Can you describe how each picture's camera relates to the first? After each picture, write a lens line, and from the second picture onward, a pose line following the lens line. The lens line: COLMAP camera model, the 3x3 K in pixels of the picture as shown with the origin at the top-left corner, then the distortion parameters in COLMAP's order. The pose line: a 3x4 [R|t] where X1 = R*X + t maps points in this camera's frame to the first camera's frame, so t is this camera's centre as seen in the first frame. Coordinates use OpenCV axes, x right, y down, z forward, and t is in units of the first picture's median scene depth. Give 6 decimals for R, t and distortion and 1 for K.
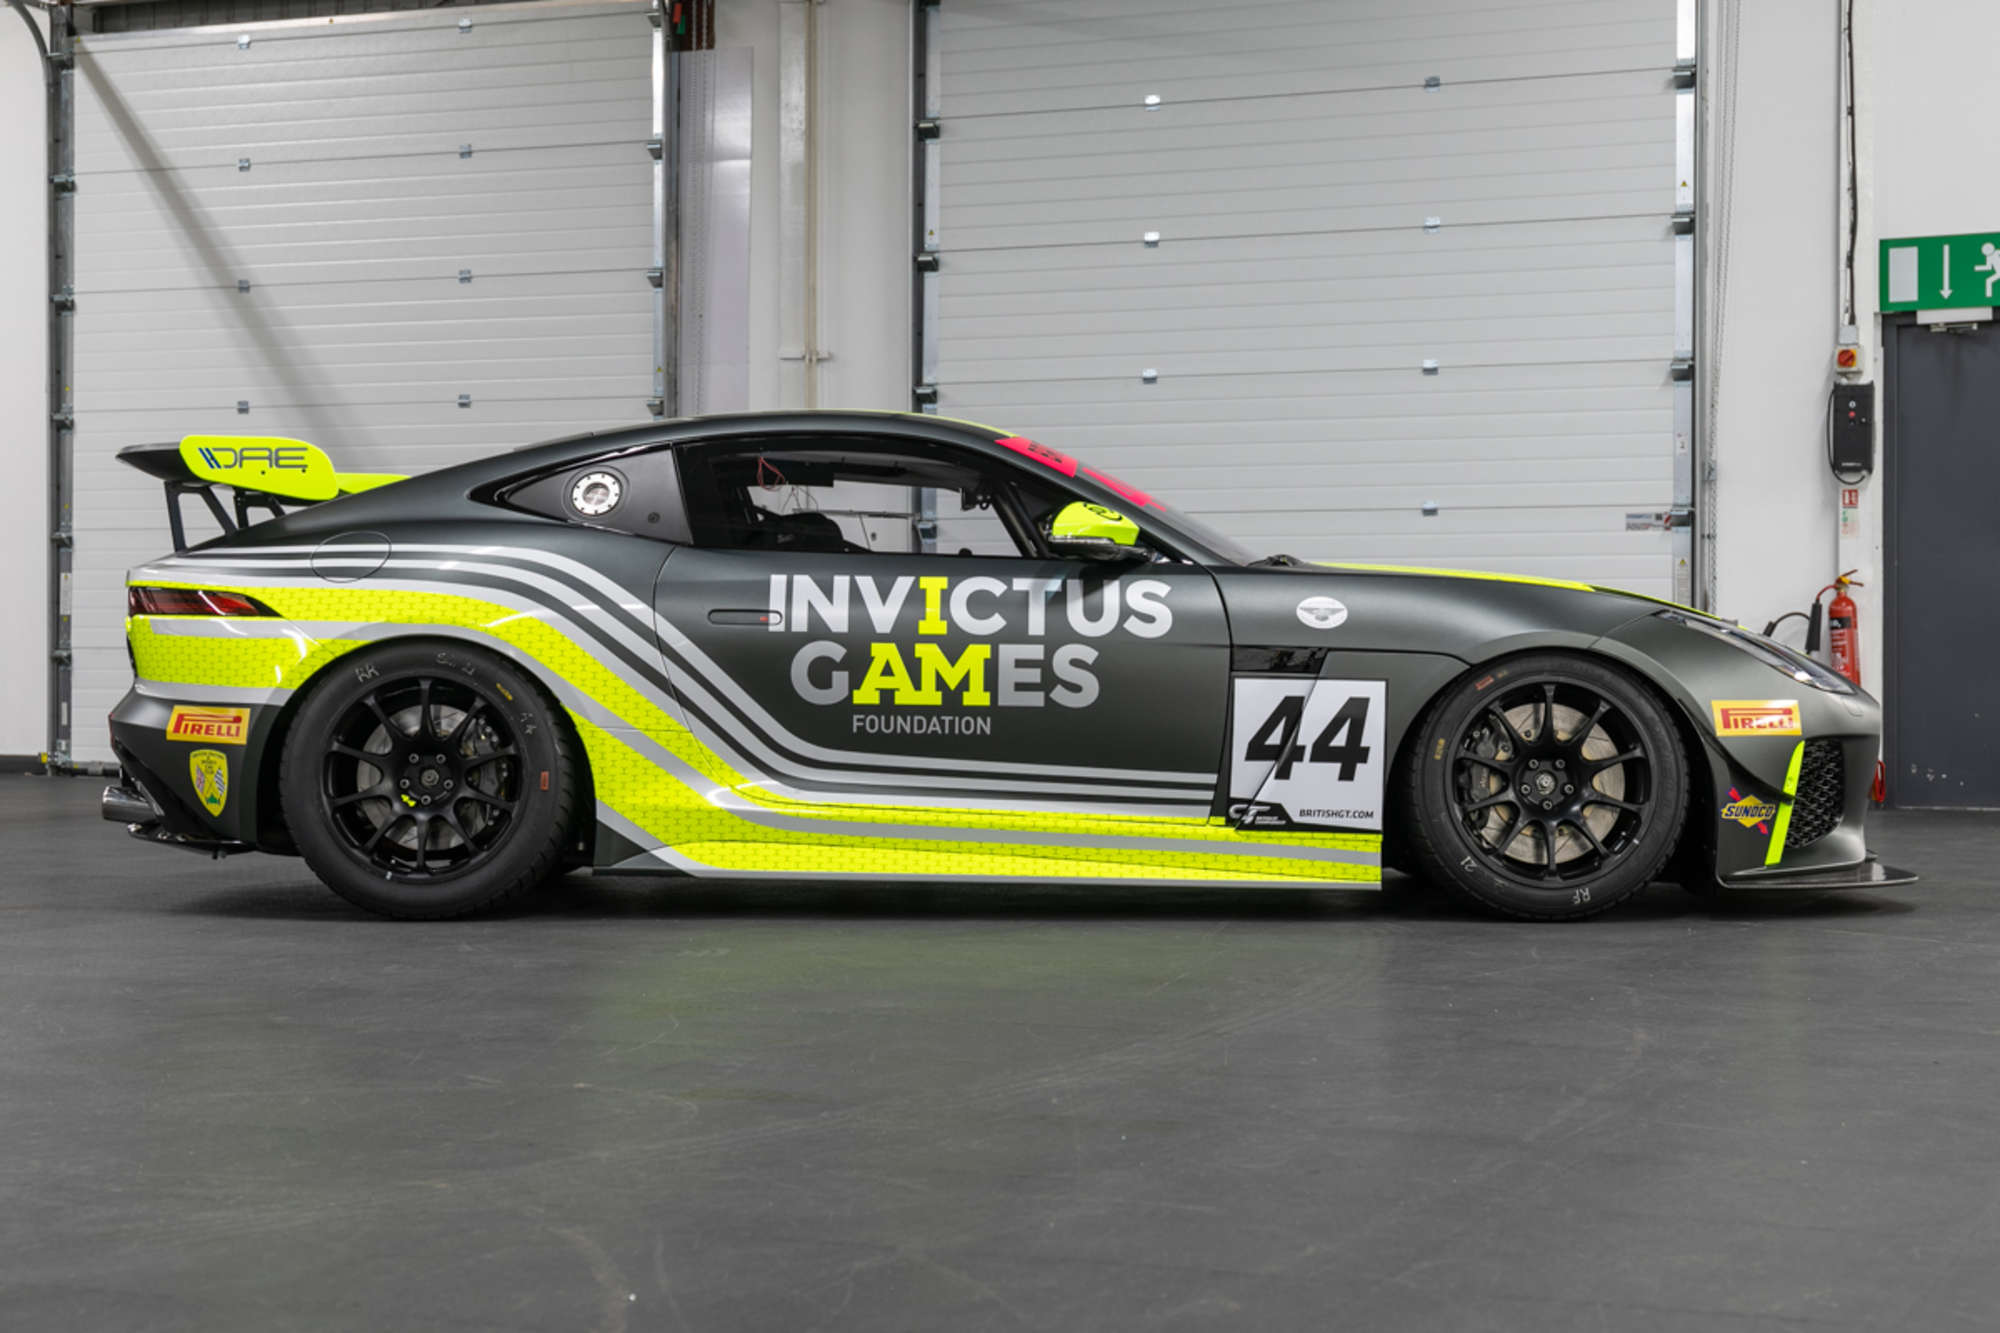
lens RADIAL K [[3180.3, 0, 1133.9], [0, 3180.3, 540.1], [0, 0, 1]] dist [0.113892, 0.000000]
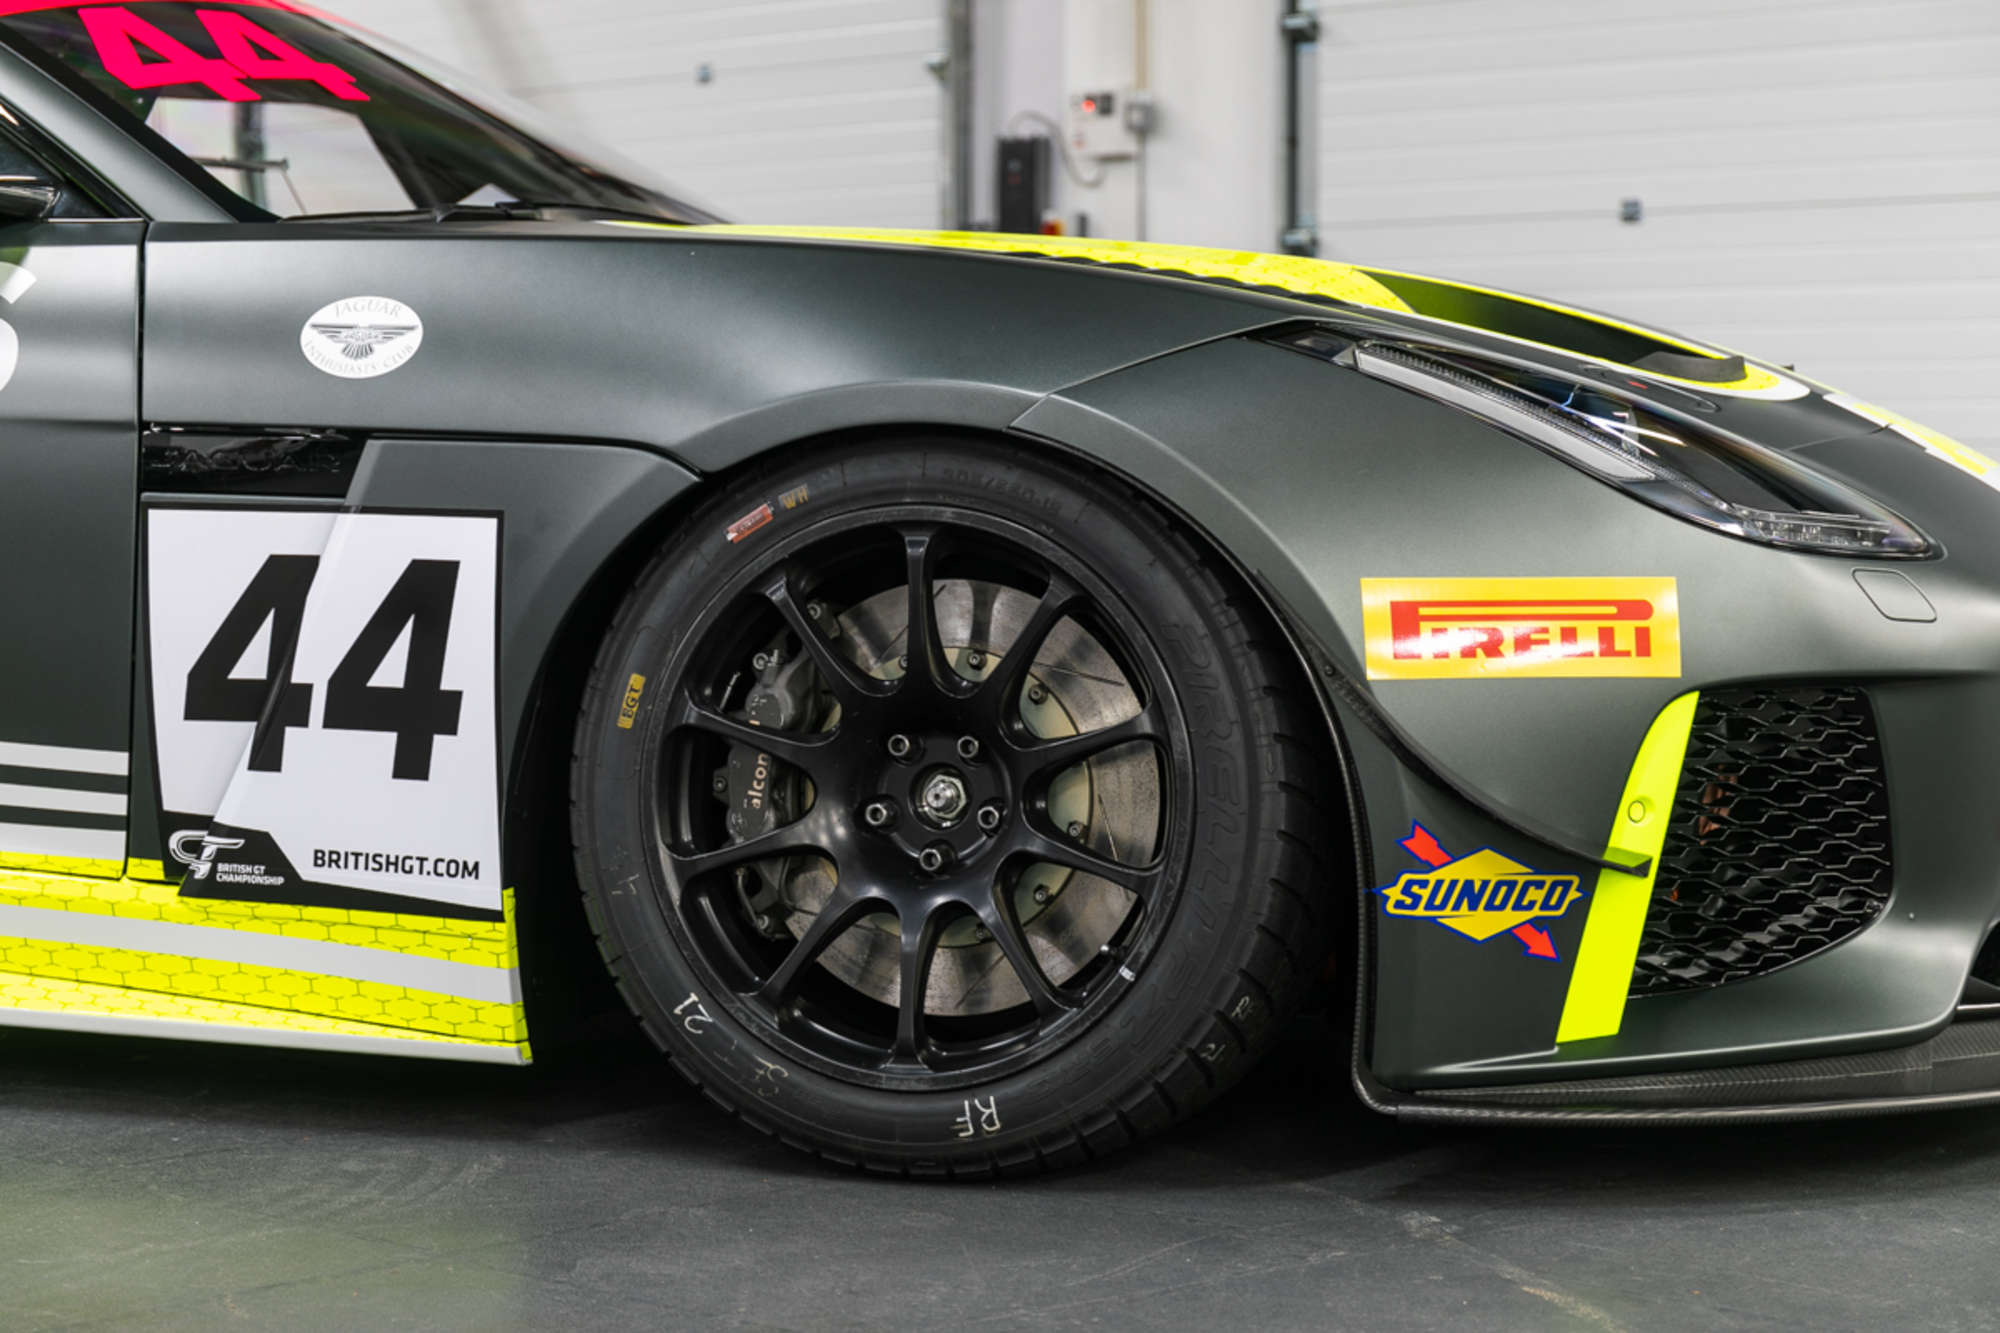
lens RADIAL K [[3636.3, 0, 983.3], [0, 3636.3, 660.5], [0, 0, 1]] dist [0.126592, 0.000000]
pose [[0.949780, 0.019717, -0.312298, 0.265619], [0.008312, 0.996071, 0.088169, 0.023759], [0.312809, -0.086337, 0.945884, 0.609948]]
